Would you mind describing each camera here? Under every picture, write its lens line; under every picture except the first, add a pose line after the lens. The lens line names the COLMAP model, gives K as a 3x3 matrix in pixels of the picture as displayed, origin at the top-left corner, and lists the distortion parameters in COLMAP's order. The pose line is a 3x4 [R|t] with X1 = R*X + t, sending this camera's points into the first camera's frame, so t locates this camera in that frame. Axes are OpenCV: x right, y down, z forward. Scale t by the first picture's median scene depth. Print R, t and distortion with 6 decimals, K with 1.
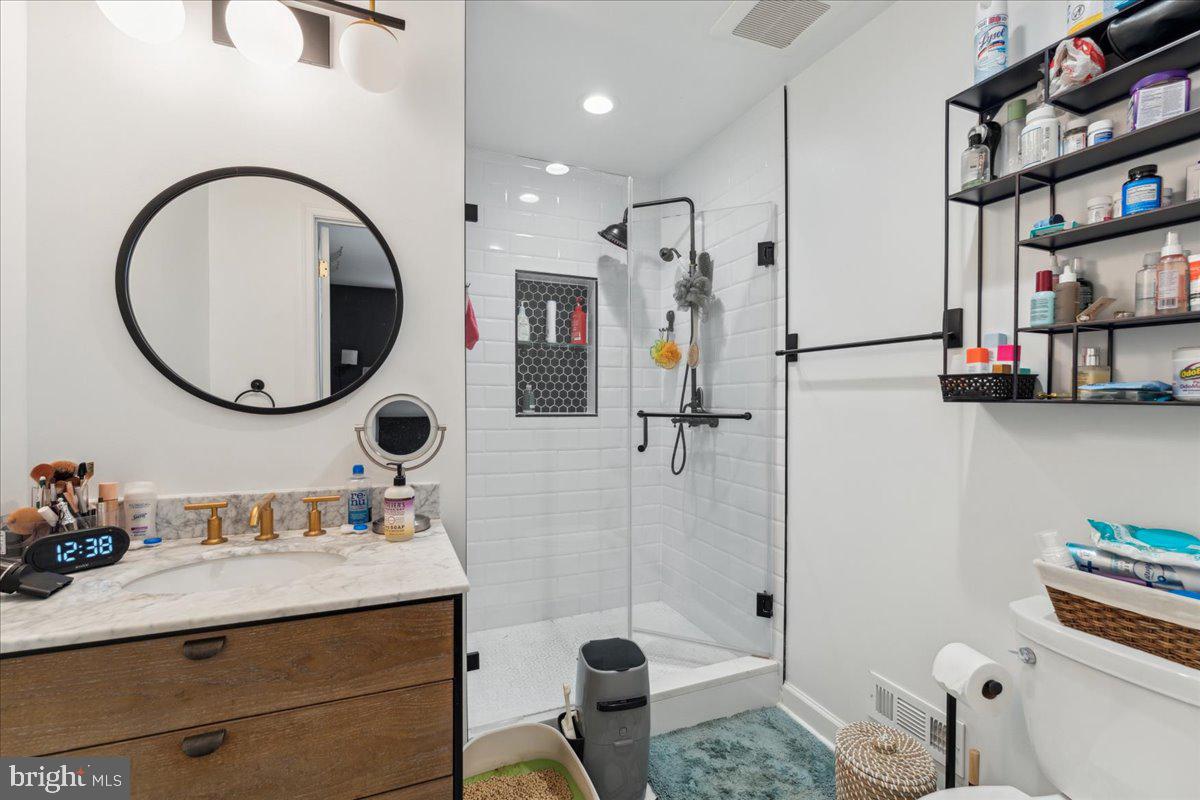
lens RADIAL K [[521.1, 0, 600.0], [0, 521.1, 400.0], [0, 0, 1]] dist [-0.002255, -0.000018]
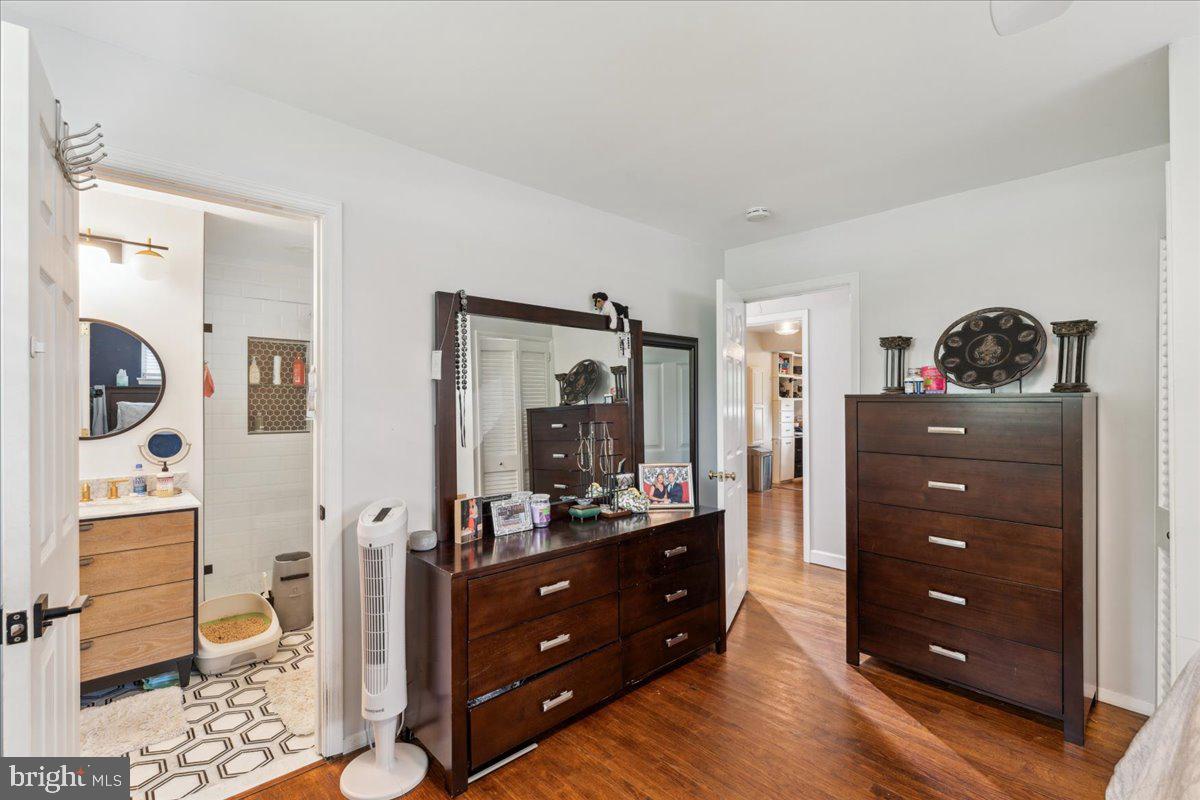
lens RADIAL K [[521.1, 0, 600.0], [0, 521.1, 400.0], [0, 0, 1]] dist [-0.002255, -0.000018]
pose [[0.928903, -0.000162, 0.370323, 0.218824], [0.003898, 0.999949, -0.009341, -0.047536], [-0.370302, 0.010121, 0.928856, -0.744601]]
